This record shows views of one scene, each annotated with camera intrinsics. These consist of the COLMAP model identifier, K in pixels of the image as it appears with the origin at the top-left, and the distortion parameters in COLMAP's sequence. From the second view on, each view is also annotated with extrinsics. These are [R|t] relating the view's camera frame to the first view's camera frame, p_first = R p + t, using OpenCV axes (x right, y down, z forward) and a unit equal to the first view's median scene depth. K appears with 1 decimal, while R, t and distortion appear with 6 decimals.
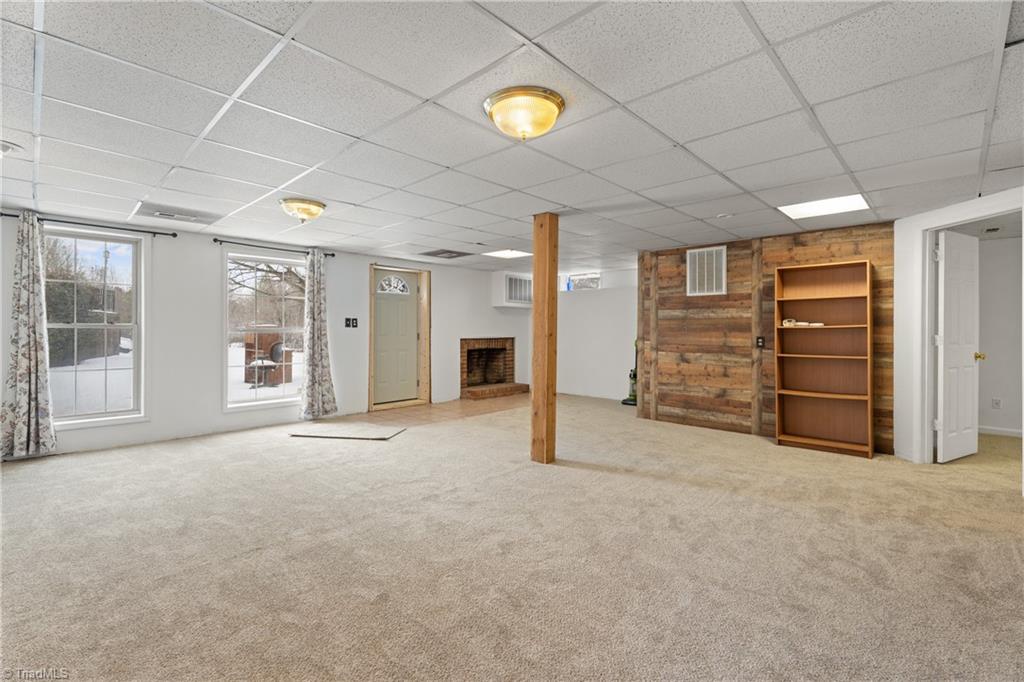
lens RADIAL K [[456.7, 0, 511.5], [0, 456.7, 336.6], [0, 0, 1]] dist [0.001564, -0.000317]
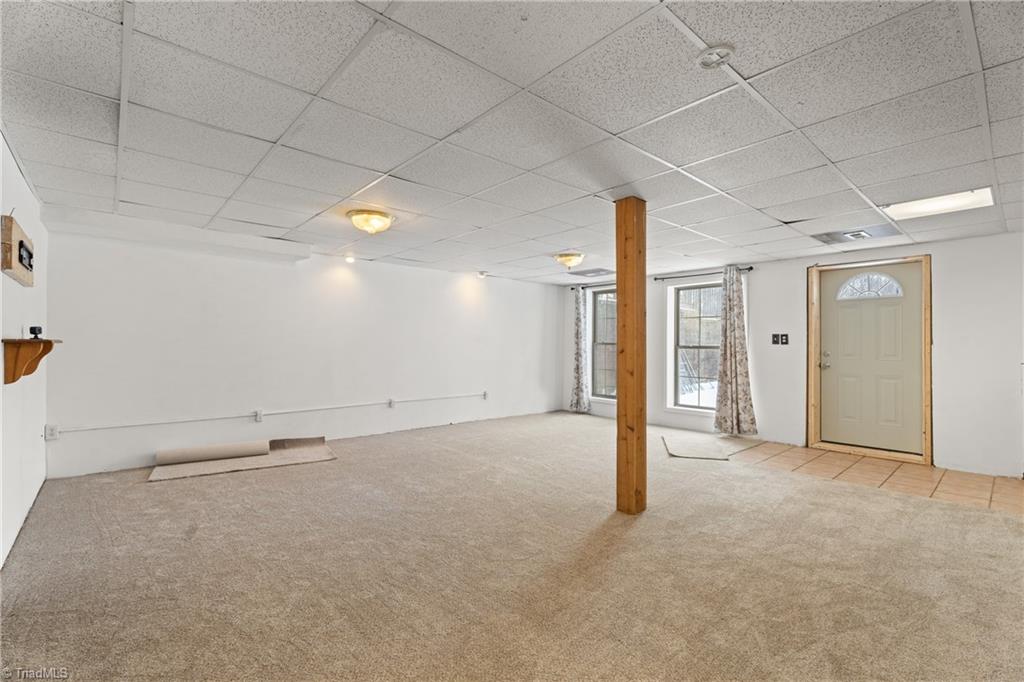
lens RADIAL K [[456.7, 0, 511.5], [0, 456.7, 336.6], [0, 0, 1]] dist [0.001564, -0.000317]
pose [[-0.074627, -0.023245, -0.996941, 0.594154], [-0.025499, 0.999446, -0.021394, -0.003399], [0.996885, 0.023825, -0.075178, 0.576937]]
